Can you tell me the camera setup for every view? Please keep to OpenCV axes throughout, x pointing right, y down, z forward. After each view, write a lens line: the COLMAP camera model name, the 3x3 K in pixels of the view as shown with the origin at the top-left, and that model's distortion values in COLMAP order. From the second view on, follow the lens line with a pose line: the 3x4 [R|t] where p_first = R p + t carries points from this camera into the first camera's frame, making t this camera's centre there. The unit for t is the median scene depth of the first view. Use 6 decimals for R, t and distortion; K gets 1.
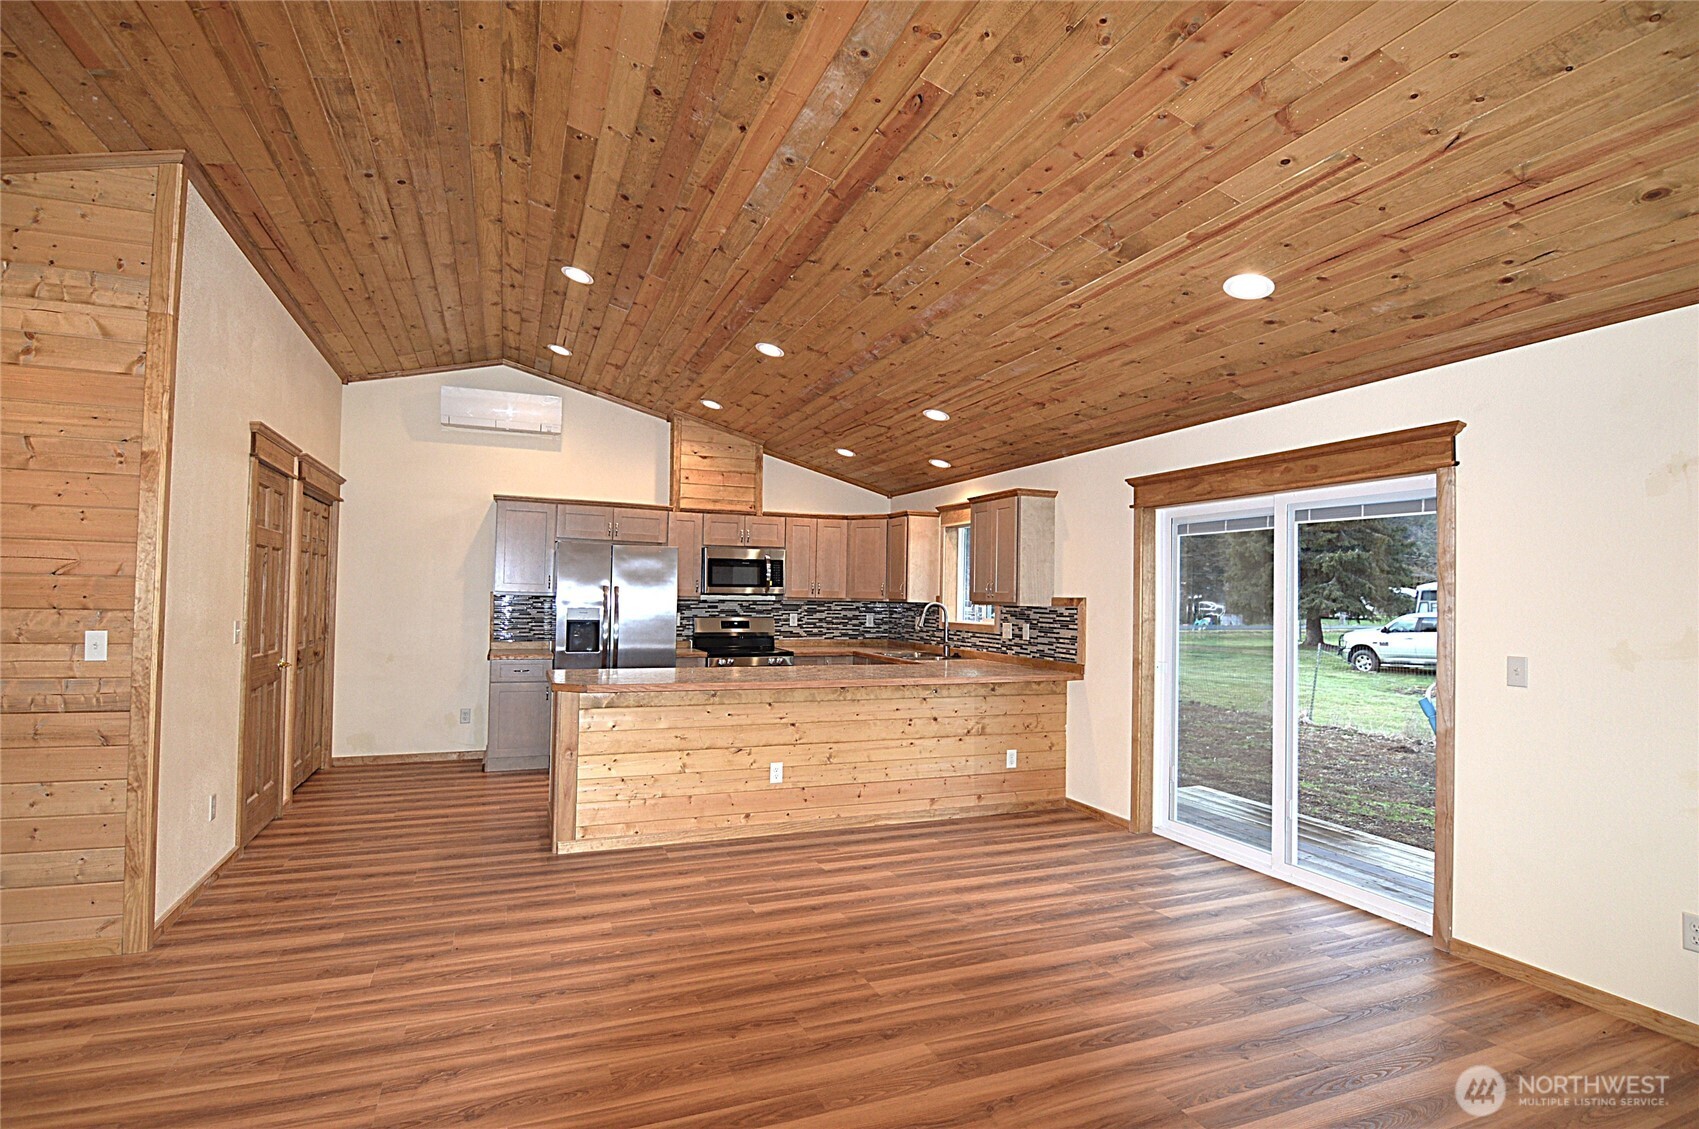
lens RADIAL K [[833.4, 0, 842.6], [0, 833.4, 574.5], [0, 0, 1]] dist [-0.001983, -0.012552]
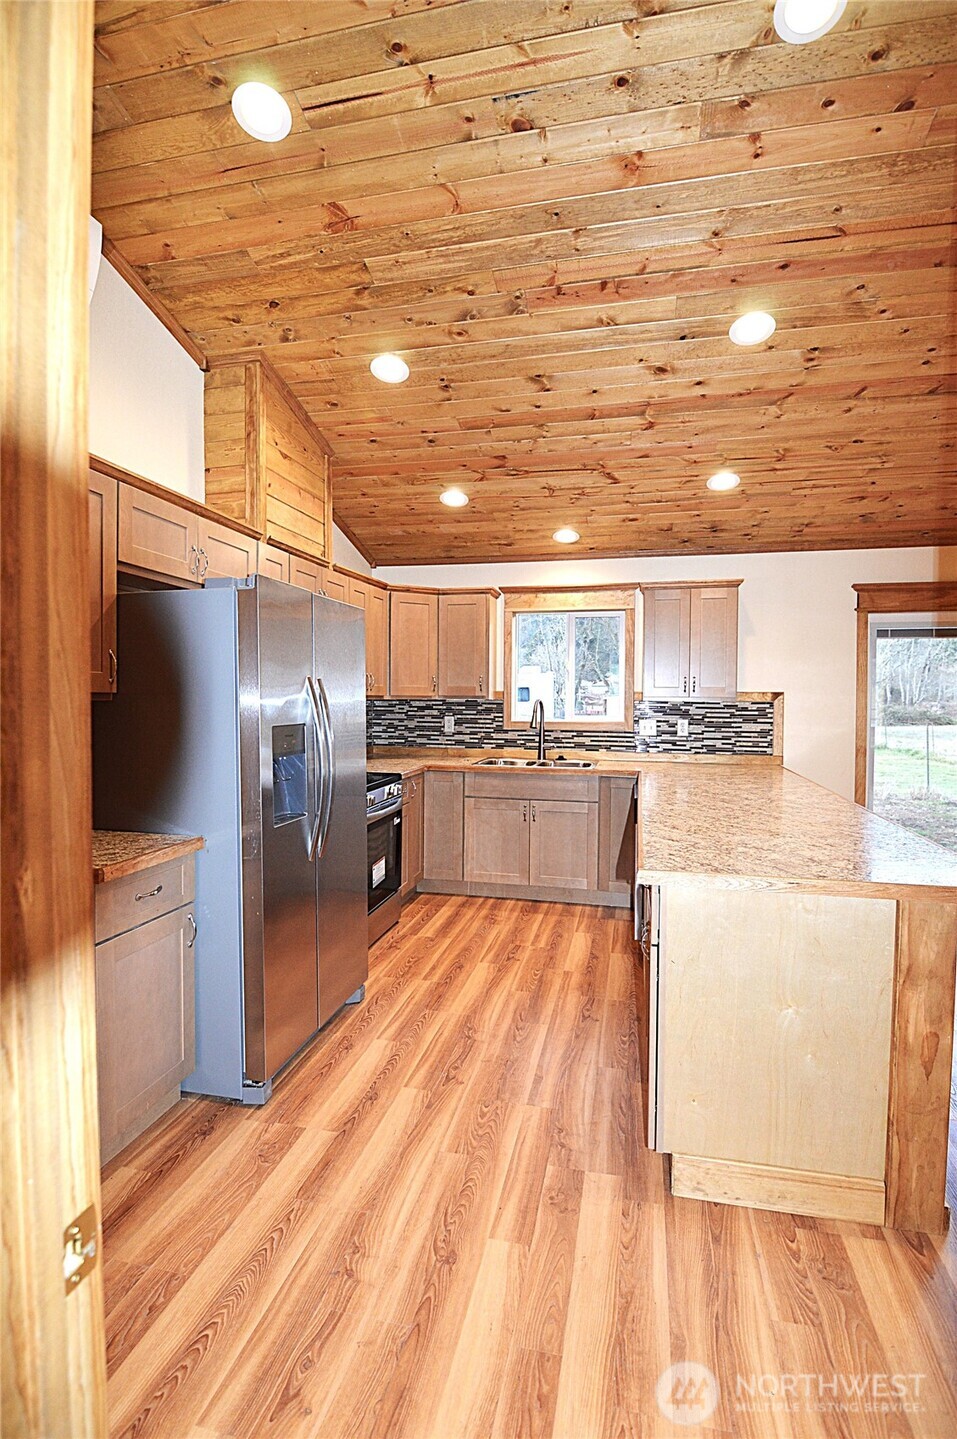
lens RADIAL K [[706.0, 0, 470.5], [0, 706.0, 713.1], [0, 0, 1]] dist [-0.002245, -0.012760]
pose [[0.580284, -0.034459, 0.813685, -0.714665], [-0.016144, 0.998421, 0.053796, 0.013515], [-0.814254, -0.044353, 0.578812, 0.869558]]
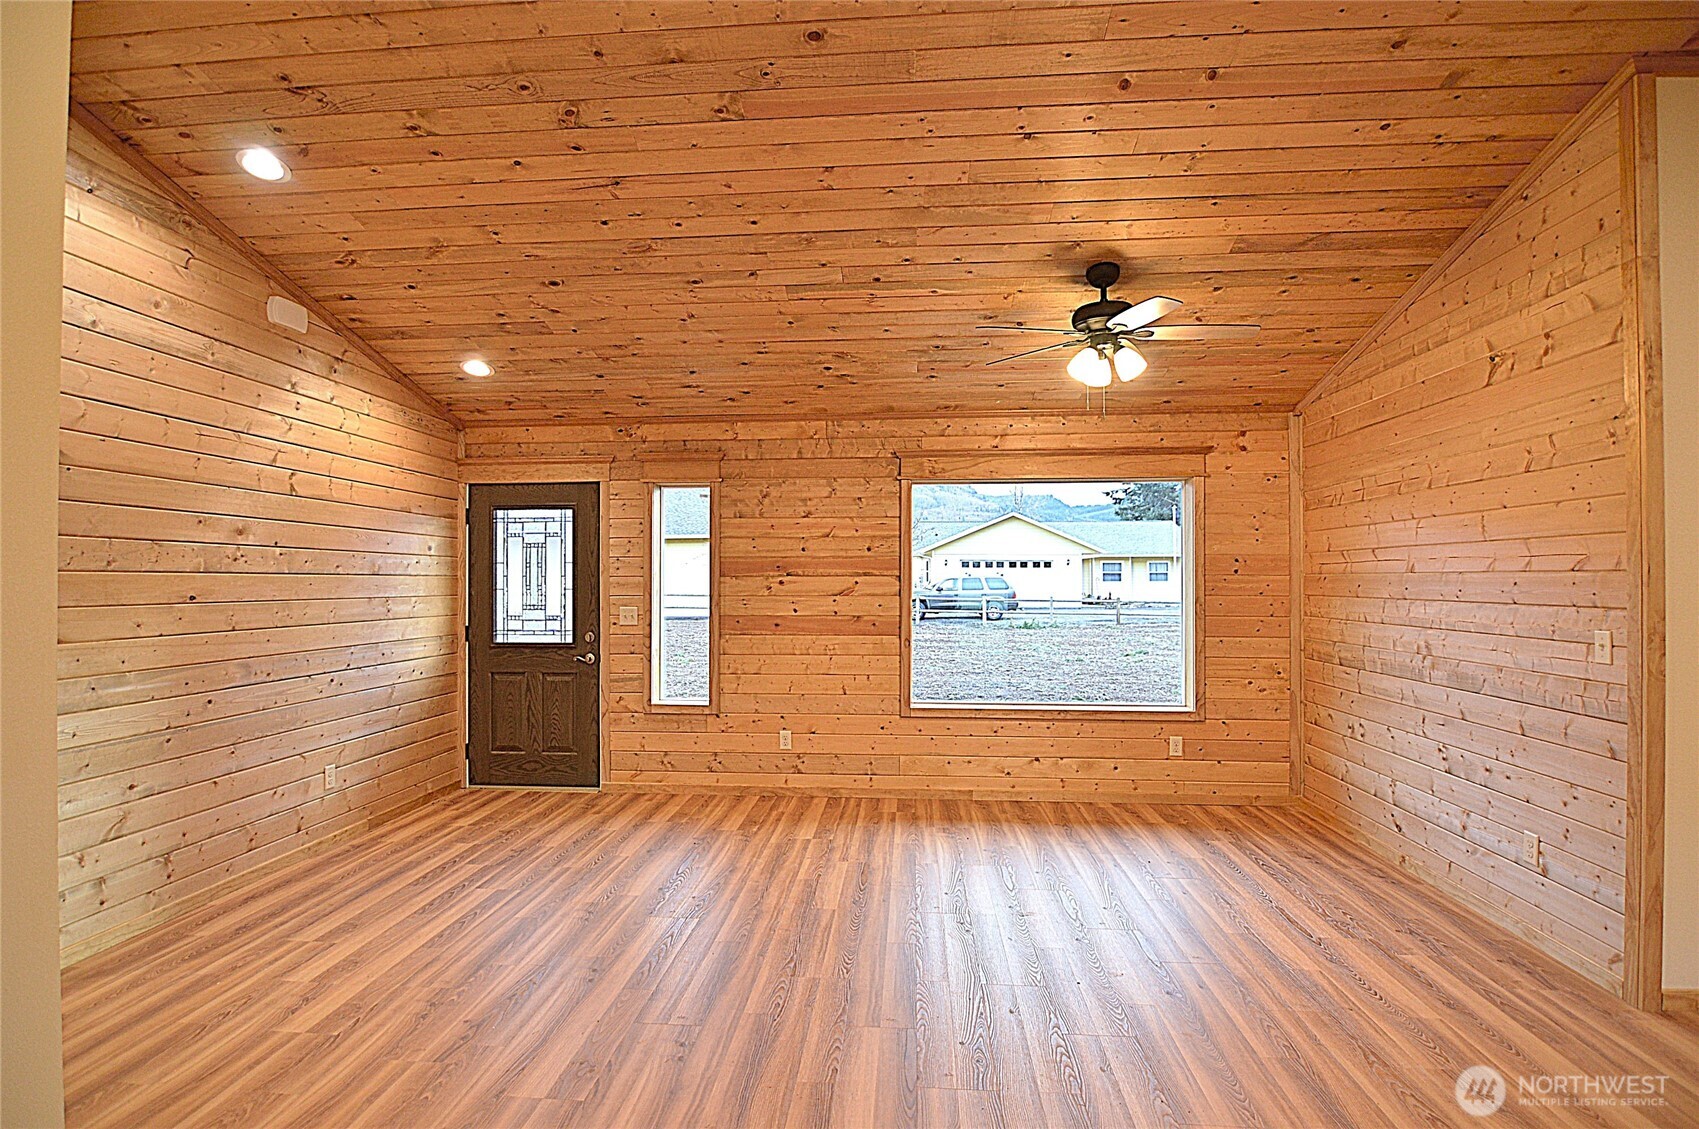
lens RADIAL K [[833.4, 0, 842.6], [0, 833.4, 574.5], [0, 0, 1]] dist [-0.001983, -0.012552]
pose [[-0.454504, -0.025945, -0.890367, 0.177475], [0.017399, 0.999126, -0.037996, 0.015412], [0.890575, -0.032761, -0.453656, 0.401234]]
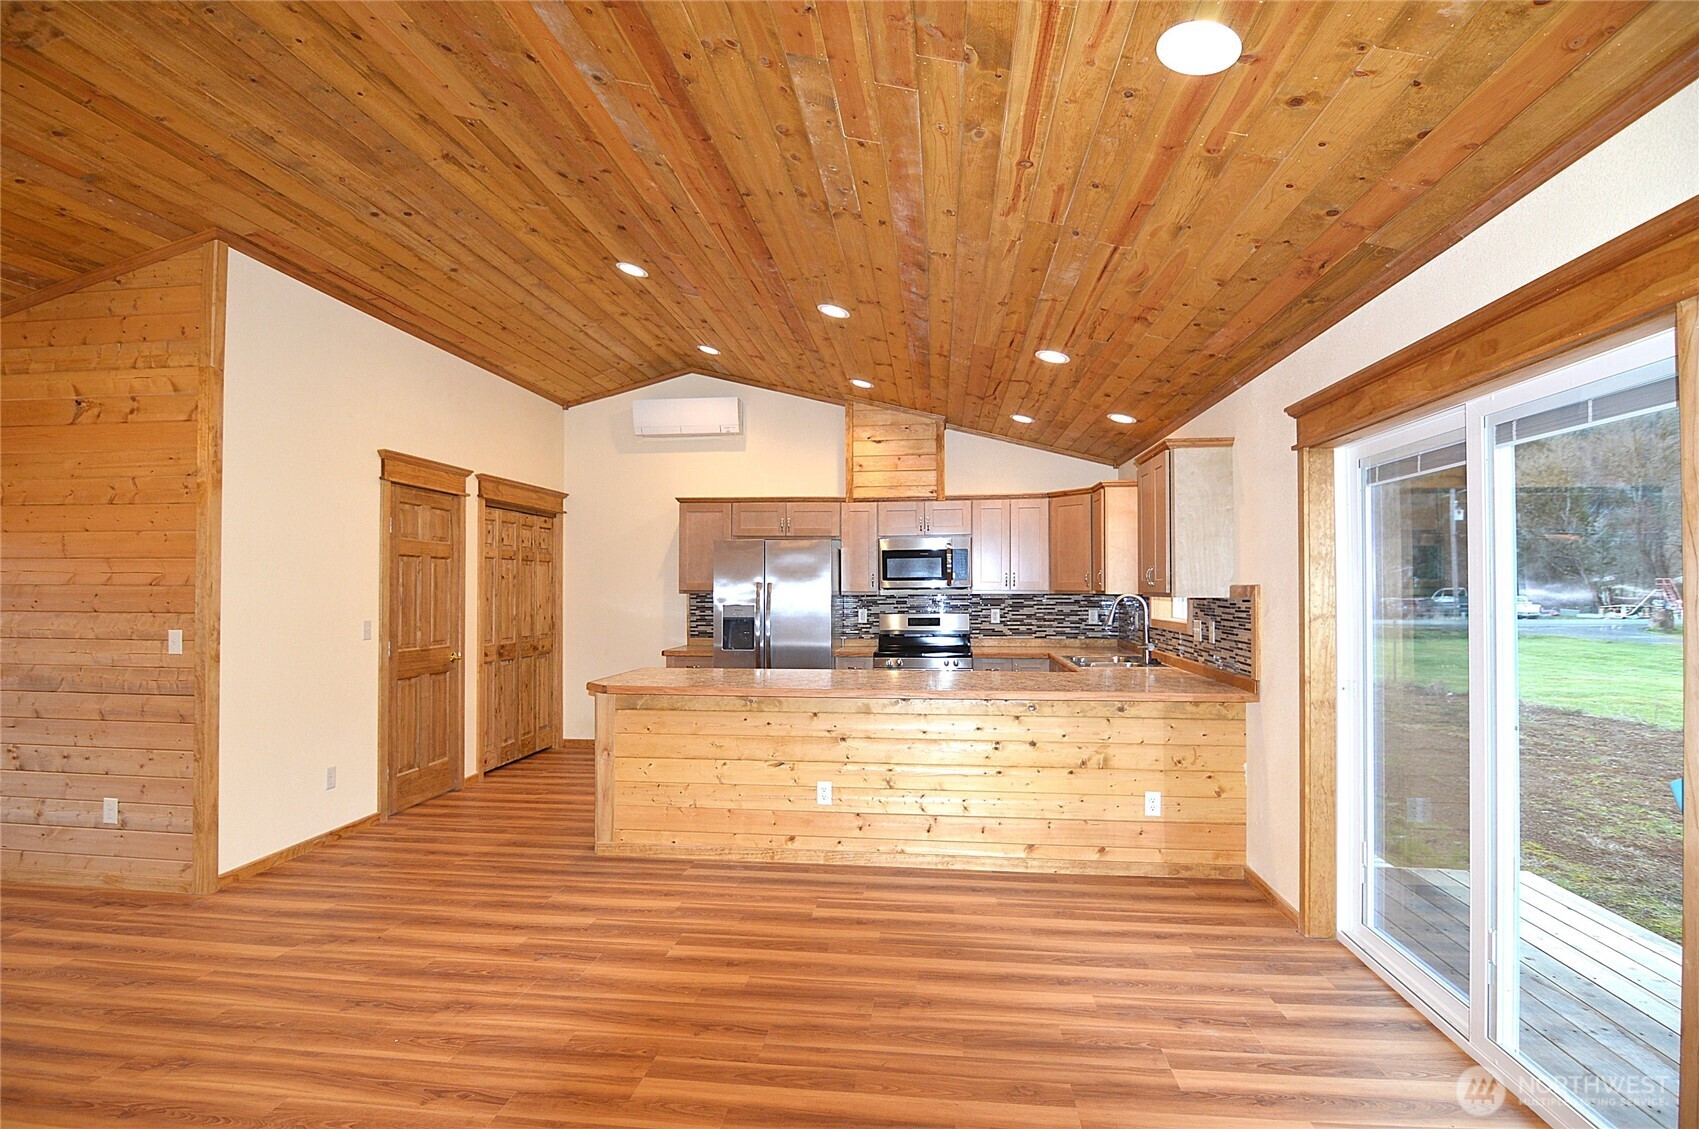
lens RADIAL K [[833.4, 0, 842.6], [0, 833.4, 574.5], [0, 0, 1]] dist [-0.001983, -0.012552]
pose [[0.876739, -0.027019, -0.480207, 0.346949], [0.030398, 0.999538, -0.000741, 0.009777], [0.480005, -0.013948, 0.877155, 0.235628]]
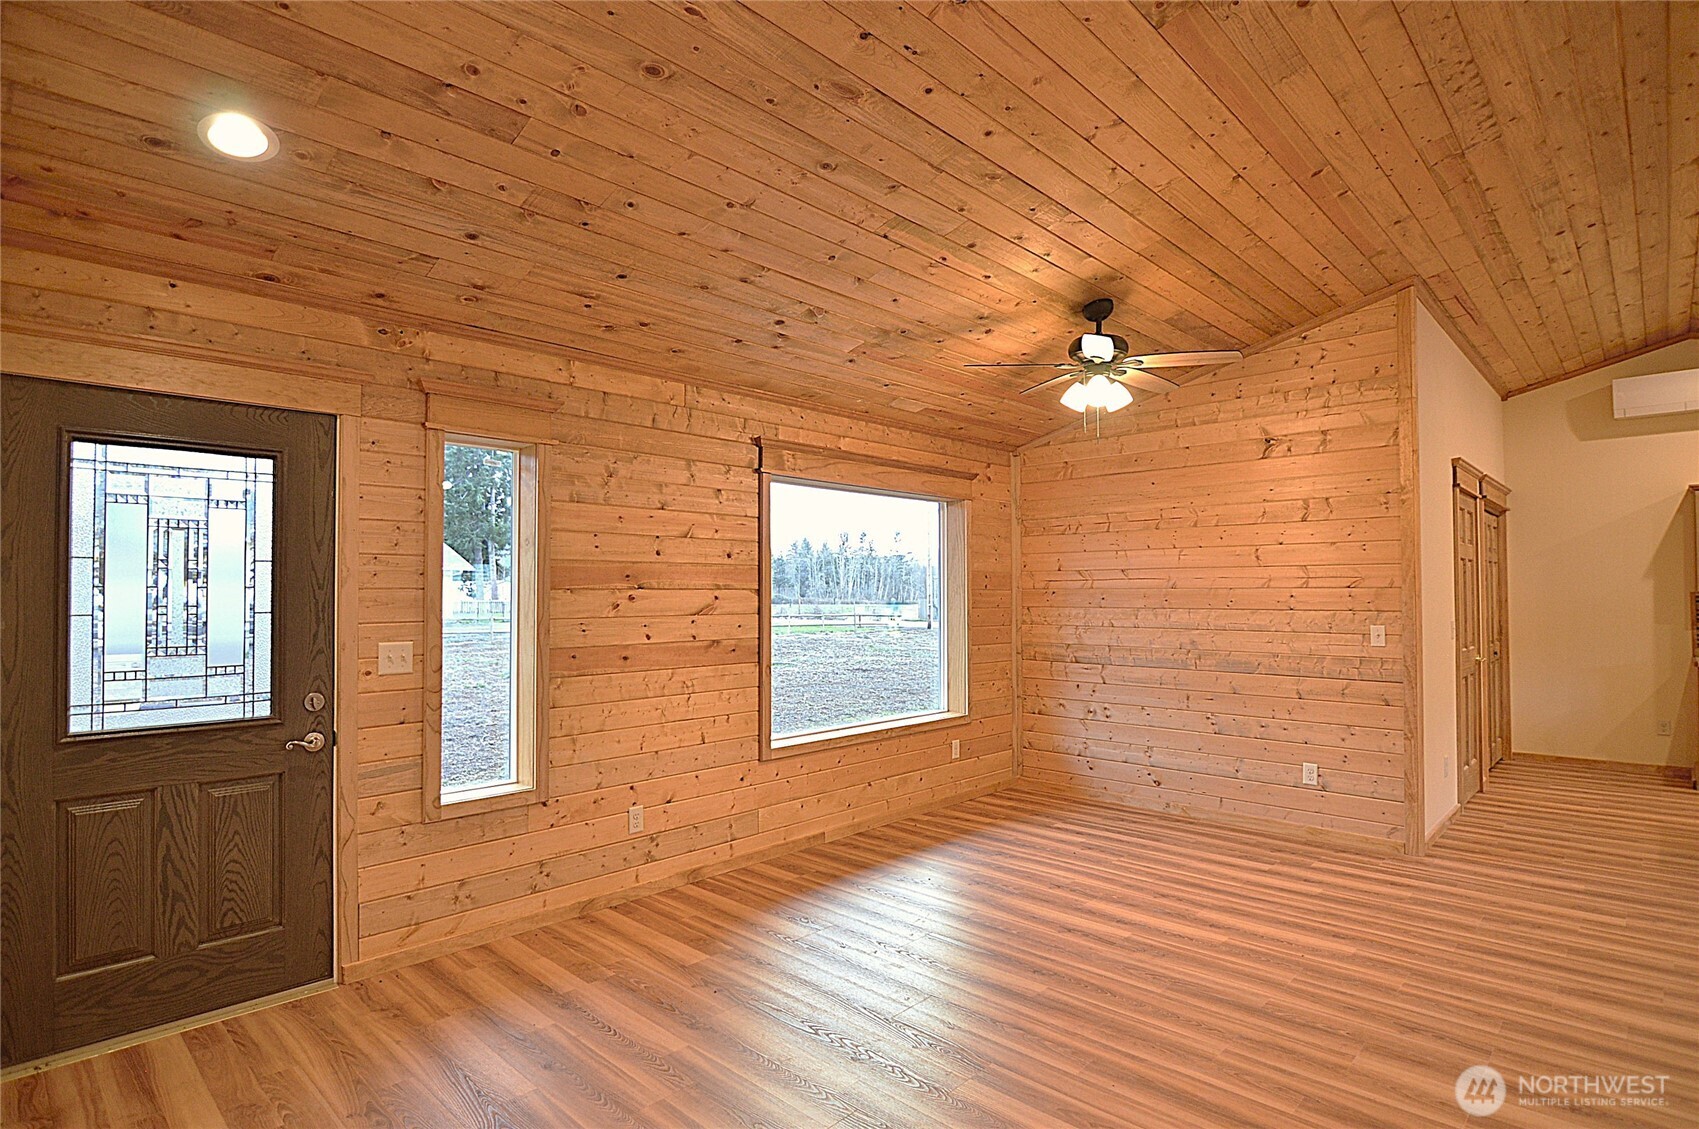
lens RADIAL K [[856.8, 0, 841.2], [0, 856.8, 574.6], [0, 0, 1]] dist [-0.001682, -0.013345]
pose [[0.403943, -0.042018, -0.913819, 0.056108], [0.036902, 0.998880, -0.029617, -0.007101], [0.914040, -0.021758, 0.405041, -0.284347]]
